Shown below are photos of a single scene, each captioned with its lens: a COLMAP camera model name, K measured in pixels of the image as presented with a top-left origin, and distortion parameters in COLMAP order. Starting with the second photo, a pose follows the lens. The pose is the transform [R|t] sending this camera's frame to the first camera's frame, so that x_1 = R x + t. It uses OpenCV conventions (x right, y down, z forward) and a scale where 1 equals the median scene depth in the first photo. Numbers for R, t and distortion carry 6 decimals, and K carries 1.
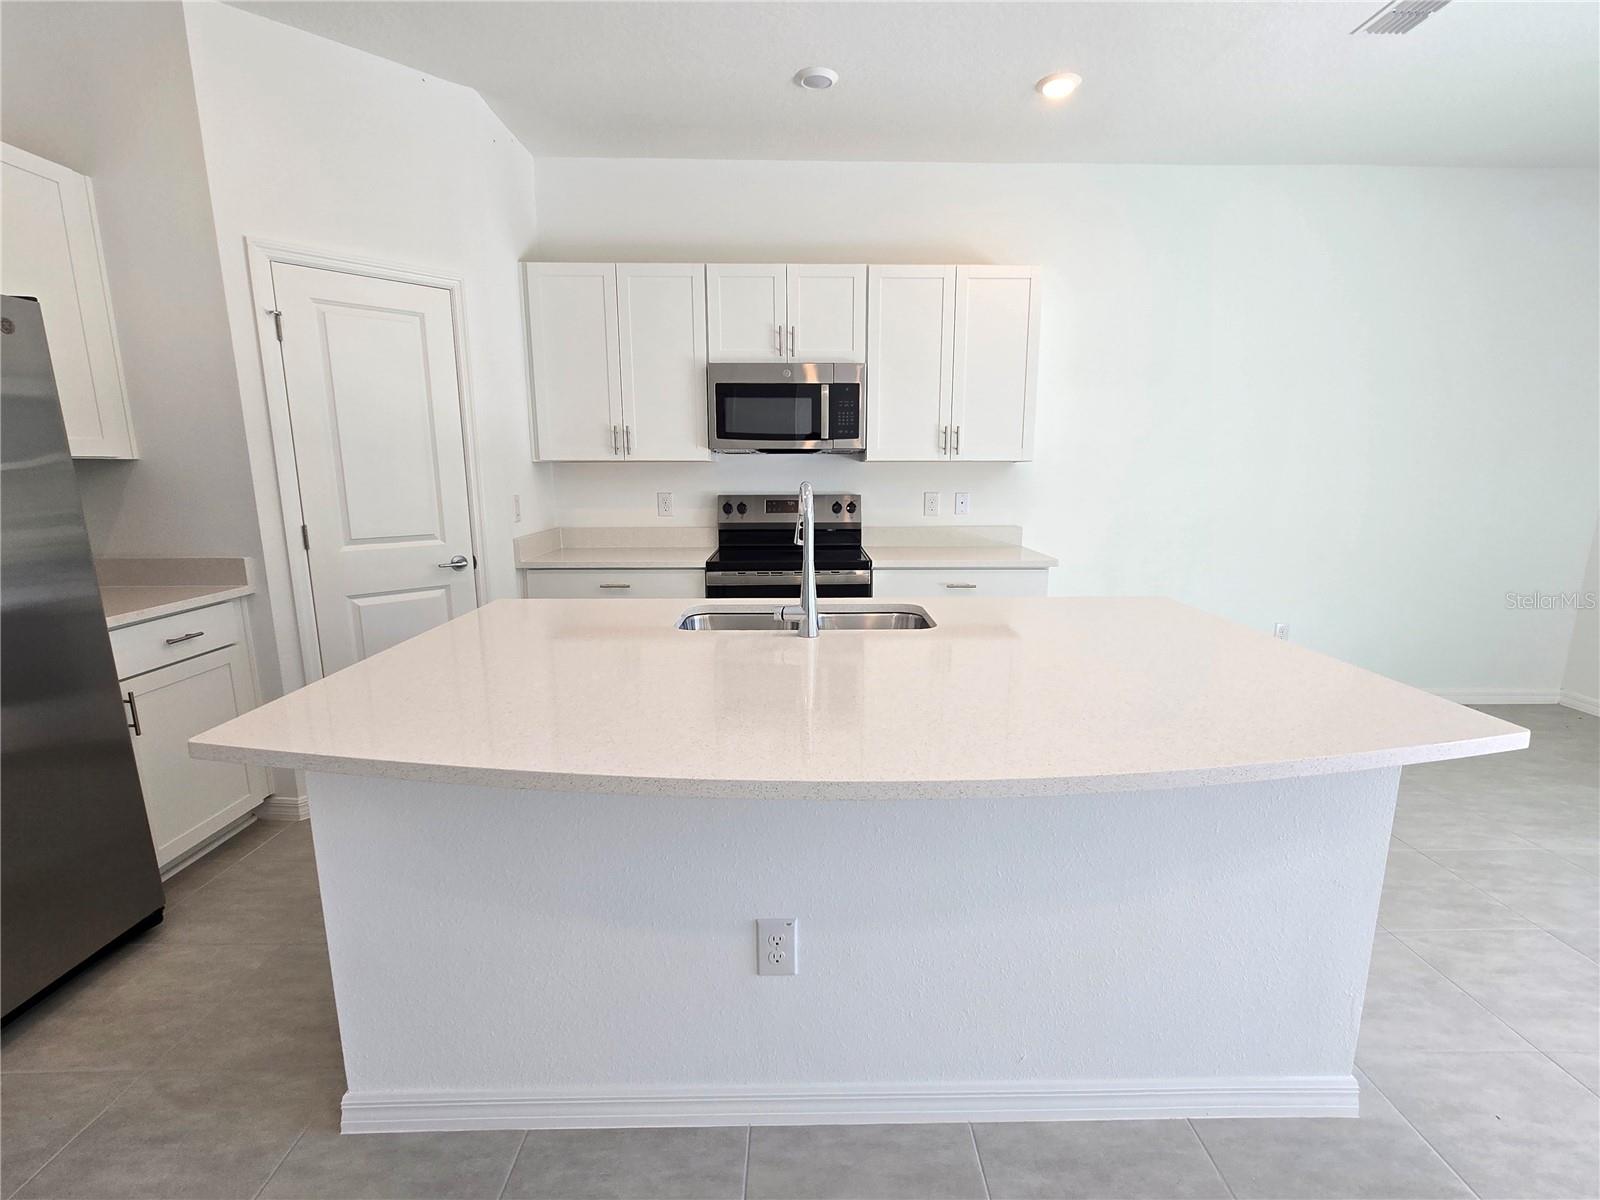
lens RADIAL K [[756.0, 0, 816.6], [0, 756.0, 612.7], [0, 0, 1]] dist [-0.000404, -0.000666]
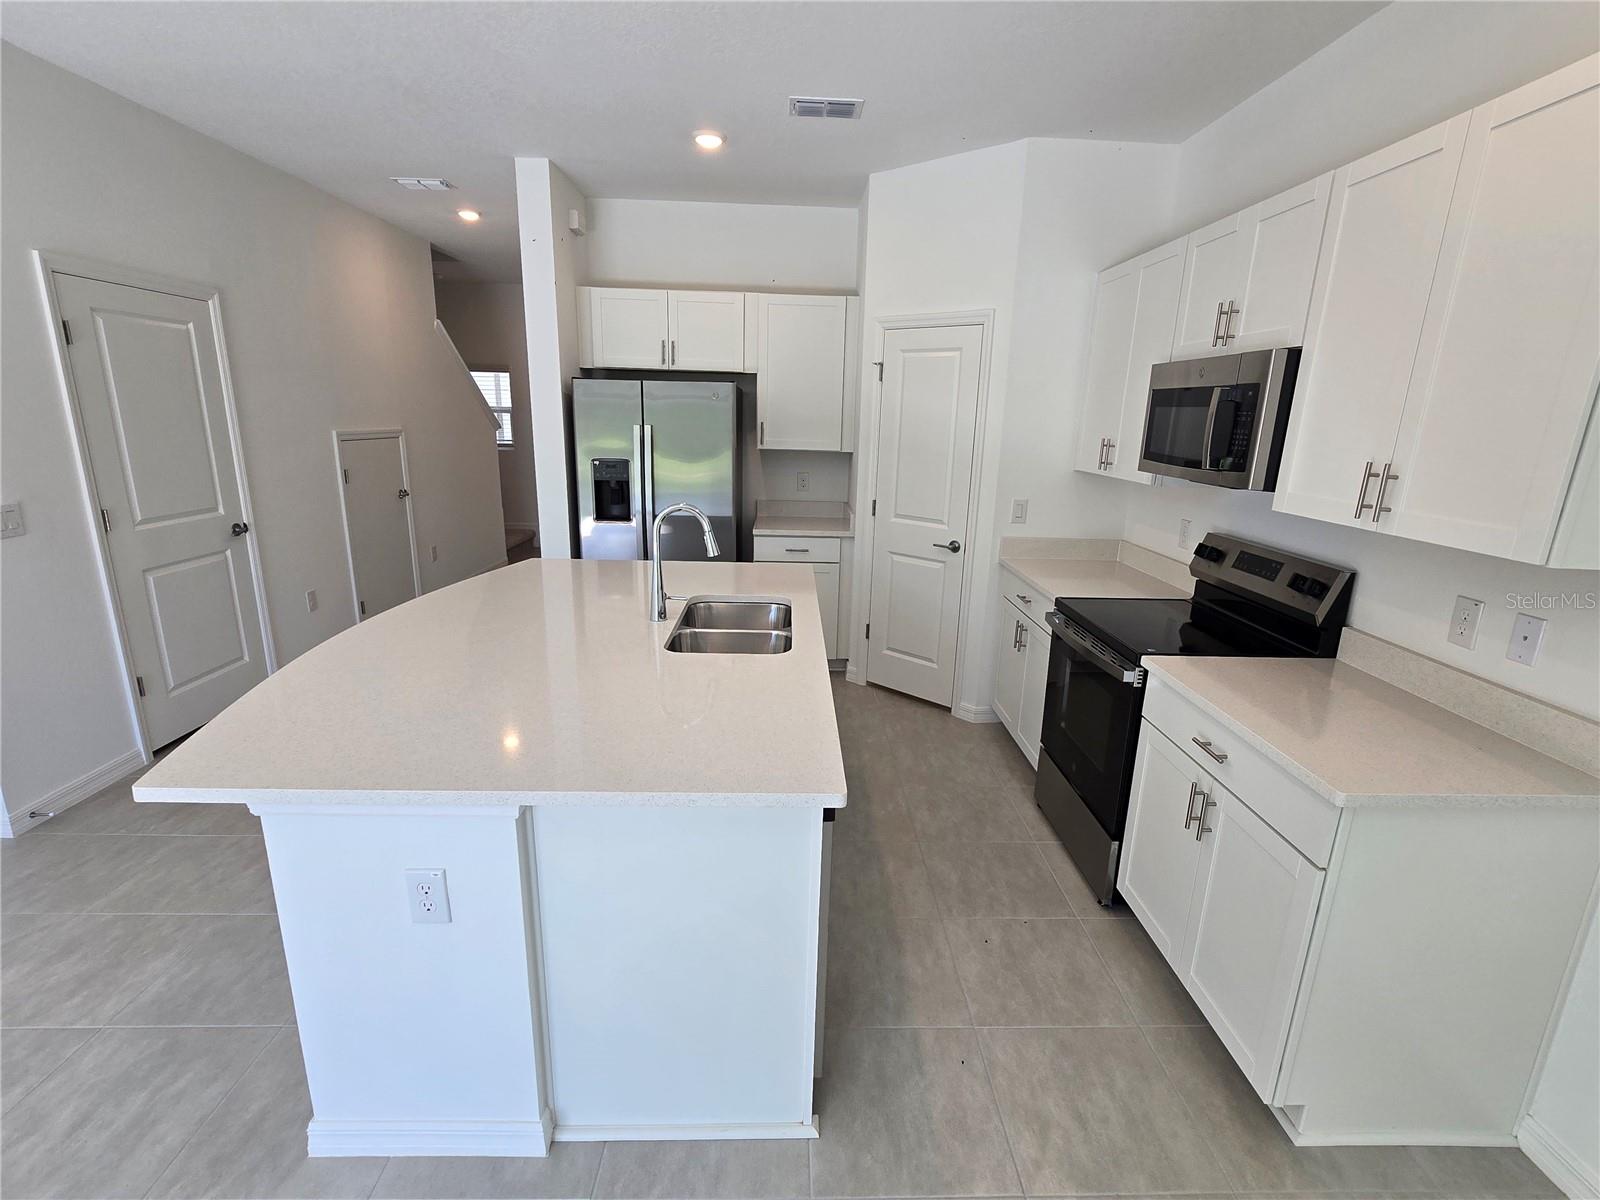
lens RADIAL K [[756.0, 0, 812.4], [0, 756.0, 613.7], [0, 0, 1]] dist [-0.000404, -0.000666]
pose [[0.009167, 0.259911, -0.965589, 0.712147], [-0.220603, 0.942364, 0.251565, -0.210228], [0.975321, 0.210705, 0.065976, 0.672524]]
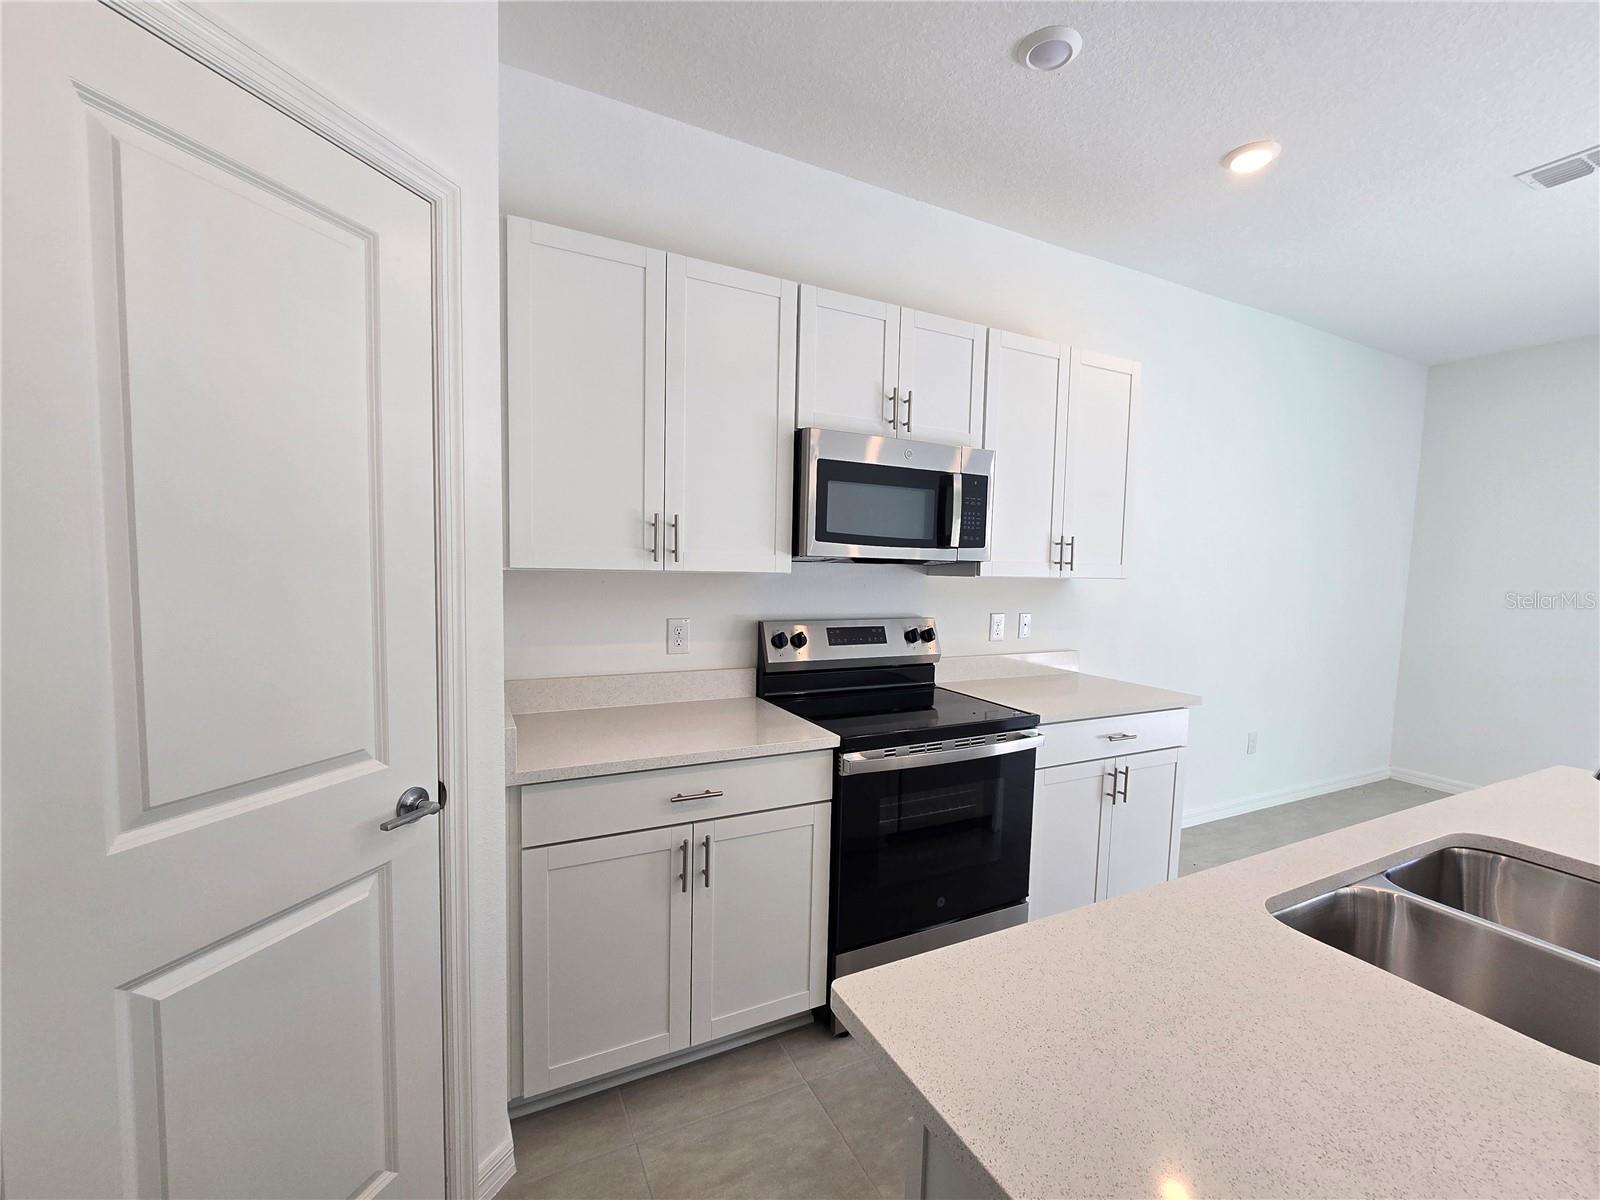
lens RADIAL K [[678.5, 0, 814.7], [0, 678.5, 614.2], [0, 0, 1]] dist [-0.001735, 0.000389]
pose [[0.897959, -0.011679, 0.439925, -0.410944], [0.061055, 0.993287, -0.098254, -0.115249], [-0.435824, 0.115087, 0.892644, 0.506529]]
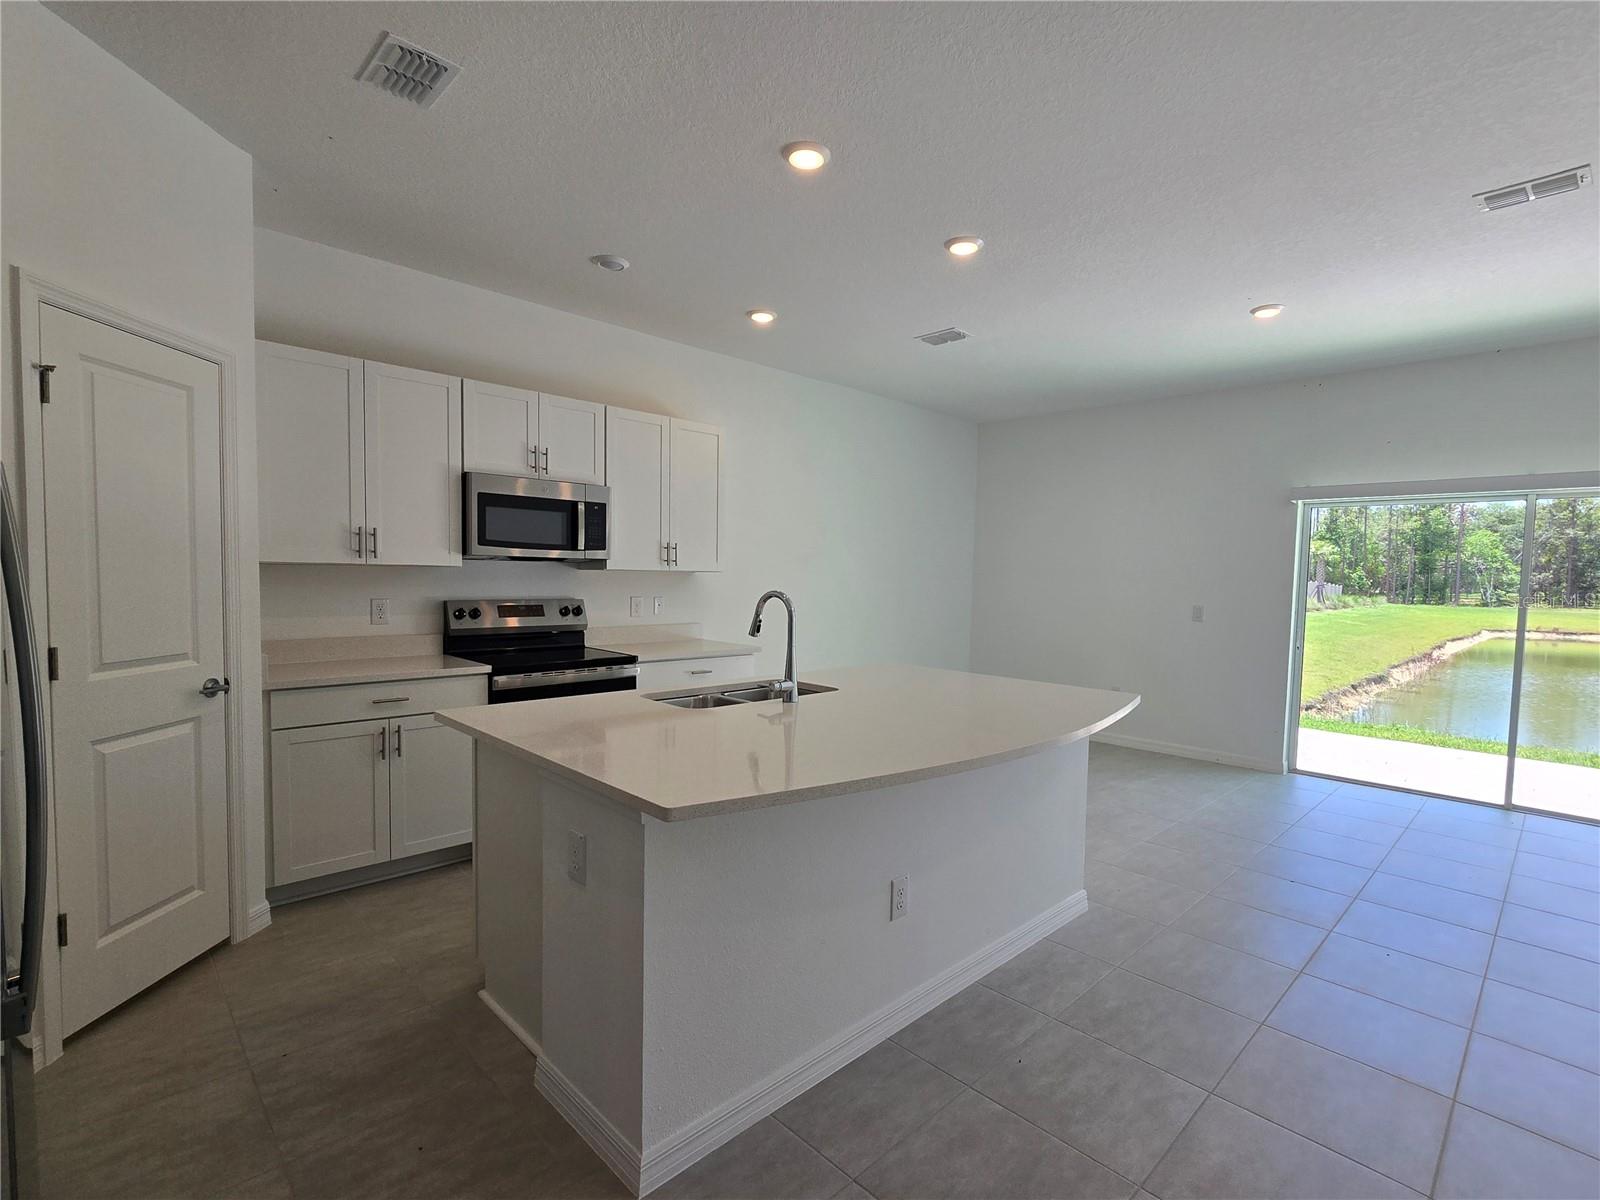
lens RADIAL K [[756.0, 0, 813.3], [0, 756.0, 616.2], [0, 0, 1]] dist [-0.000404, -0.000666]
pose [[0.727359, -0.024335, 0.685825, -0.524967], [0.111658, 0.990251, -0.083284, -0.002713], [-0.677112, 0.137155, 0.722985, -0.021127]]
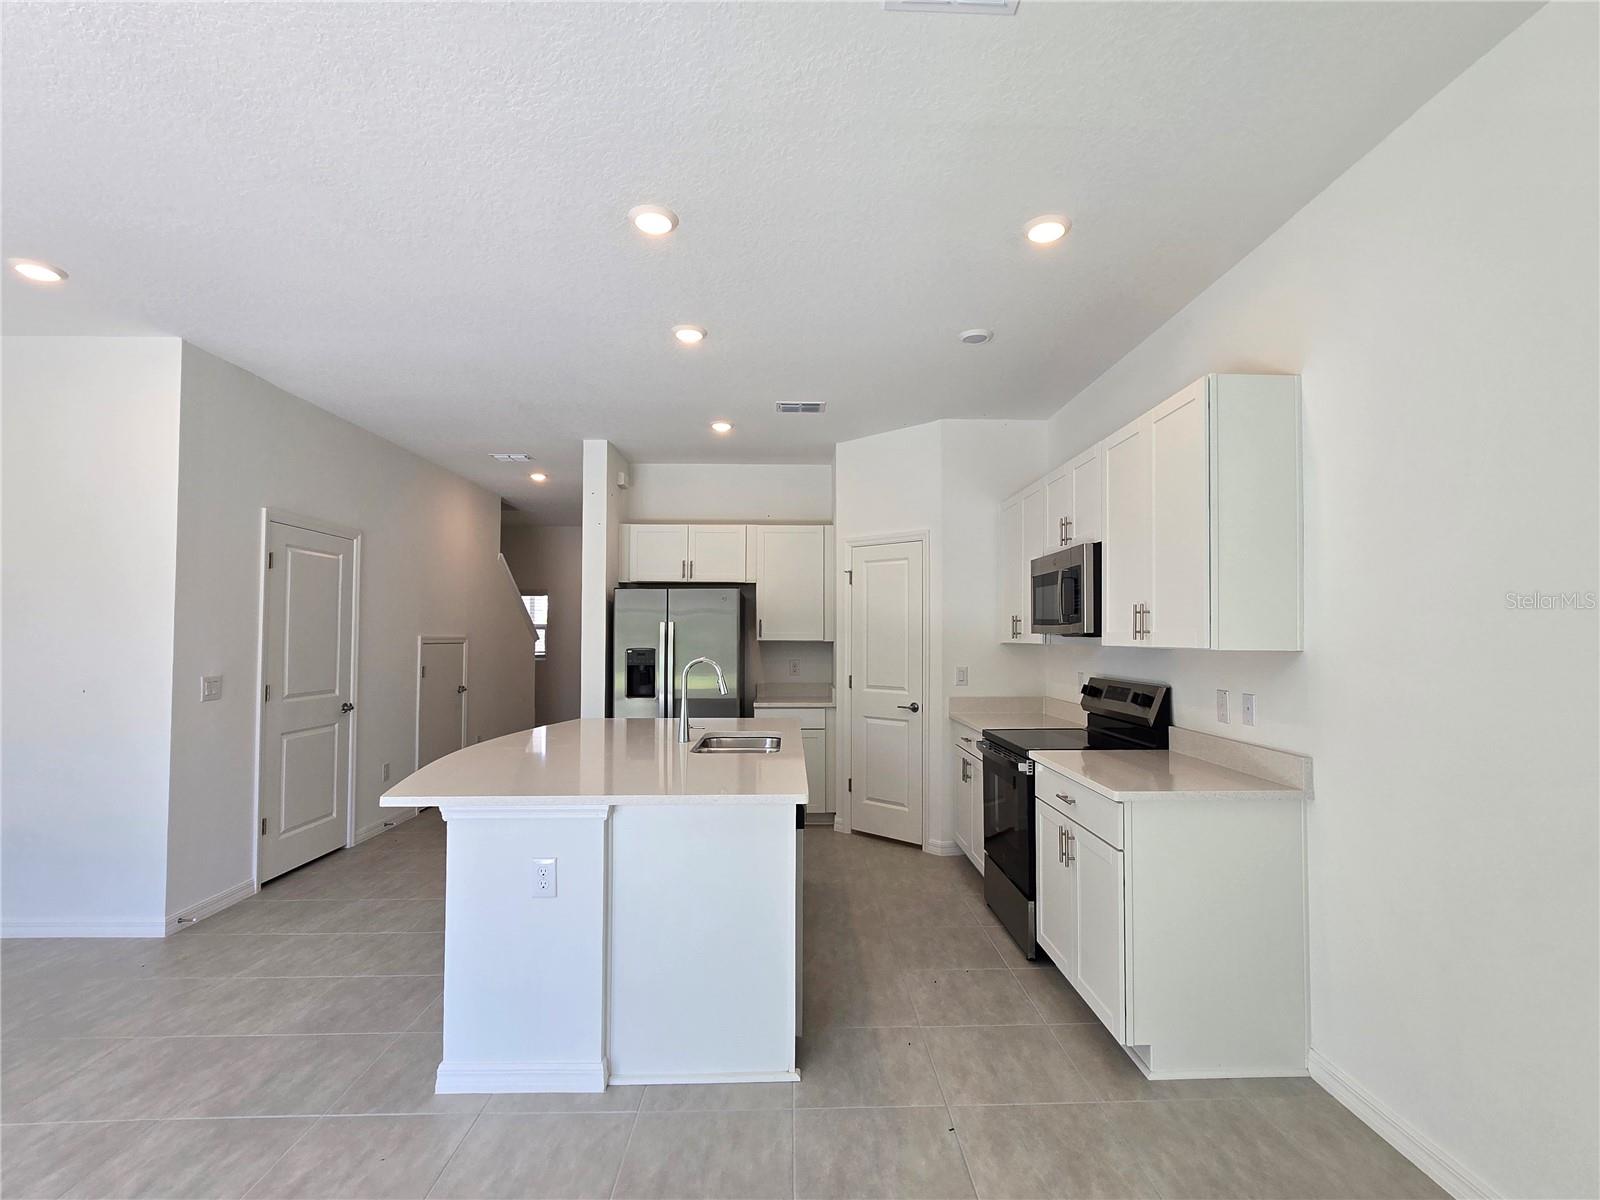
lens RADIAL K [[756.0, 0, 811.4], [0, 756.0, 616.4], [0, 0, 1]] dist [-0.000404, -0.000666]
pose [[0.007545, -0.026273, -0.999626, 1.026073], [-0.194771, 0.980470, -0.027239, -0.155960], [0.980820, 0.194904, 0.002280, 0.709246]]
